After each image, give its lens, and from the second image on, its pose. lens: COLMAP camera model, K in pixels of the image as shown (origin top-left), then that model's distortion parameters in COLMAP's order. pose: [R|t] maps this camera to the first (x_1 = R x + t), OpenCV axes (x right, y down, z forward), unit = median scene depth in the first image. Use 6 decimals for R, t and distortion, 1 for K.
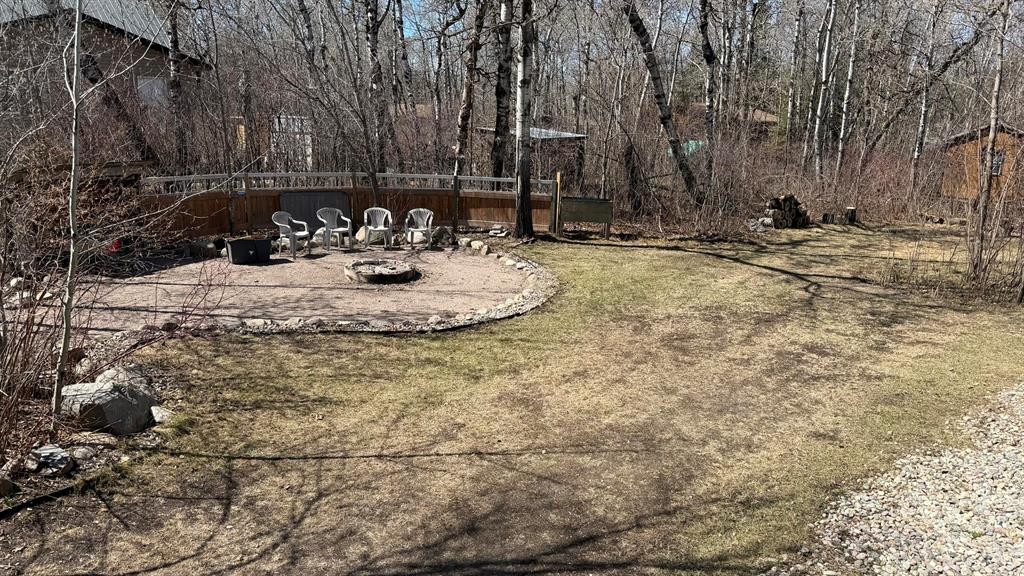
lens RADIAL K [[686.5, 0, 517.6], [0, 686.5, 293.1], [0, 0, 1]] dist [0.132454, -0.216190]
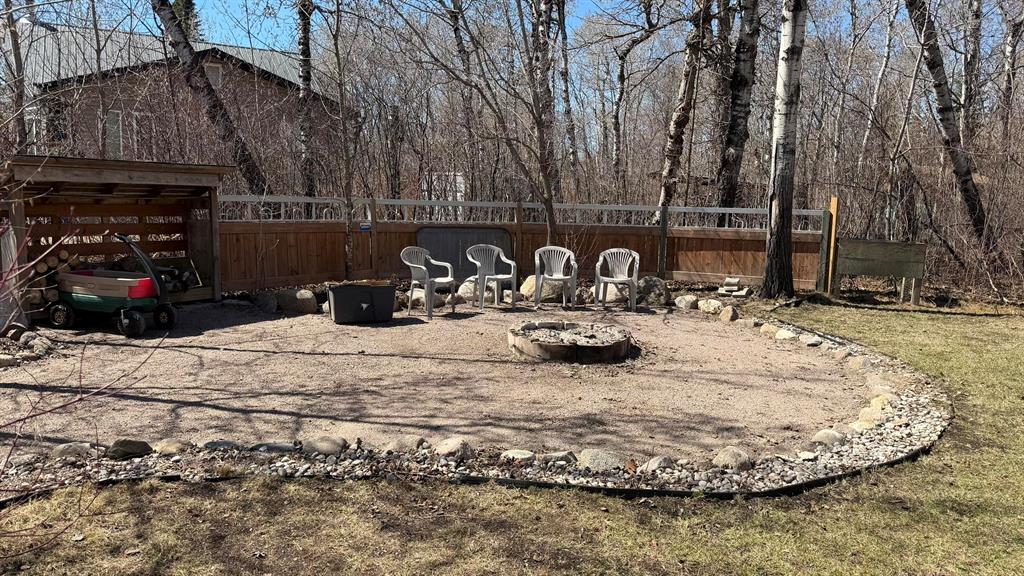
lens RADIAL K [[686.5, 0, 517.6], [0, 686.5, 293.1], [0, 0, 1]] dist [0.132454, -0.216190]
pose [[0.979536, 0.015481, -0.200672, -0.105533], [-0.038841, 0.992836, -0.112999, -0.004098], [0.197485, 0.118481, 0.973120, 0.362177]]
